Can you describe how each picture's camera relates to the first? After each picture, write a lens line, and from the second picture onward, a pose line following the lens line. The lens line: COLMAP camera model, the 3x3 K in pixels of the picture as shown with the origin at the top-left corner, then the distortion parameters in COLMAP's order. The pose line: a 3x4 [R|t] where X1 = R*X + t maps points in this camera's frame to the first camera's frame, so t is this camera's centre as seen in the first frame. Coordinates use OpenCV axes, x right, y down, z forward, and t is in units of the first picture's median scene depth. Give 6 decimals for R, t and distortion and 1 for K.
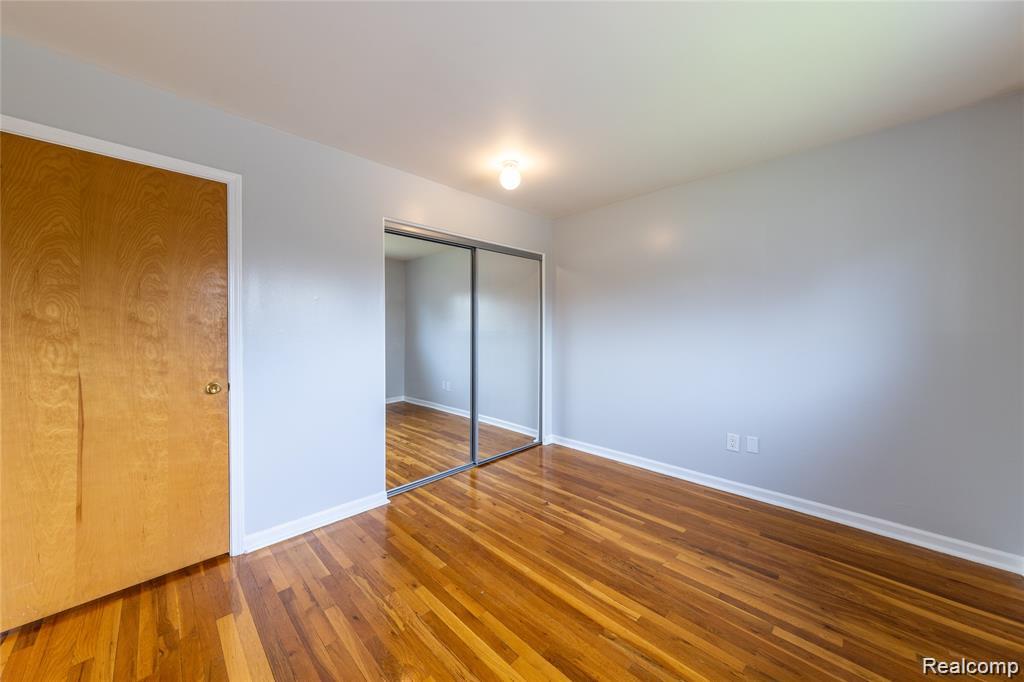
lens RADIAL K [[357.4, 0, 511.6], [0, 357.4, 332.7], [0, 0, 1]] dist [0.001889, 0.000218]
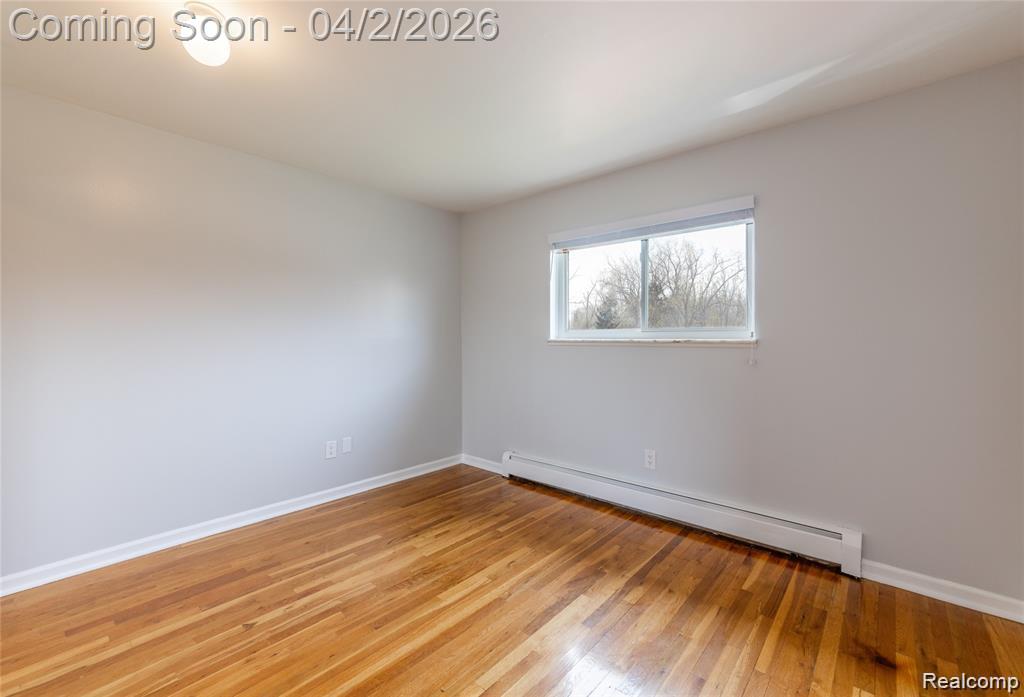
lens RADIAL K [[429.9, 0, 511.7], [0, 429.9, 346.2], [0, 0, 1]] dist [0.001694, 0.000375]
pose [[-0.045172, -0.019080, 0.998797, -0.735629], [0.007674, 0.999781, 0.019446, -0.001629], [-0.998950, 0.008543, -0.045016, 0.678613]]
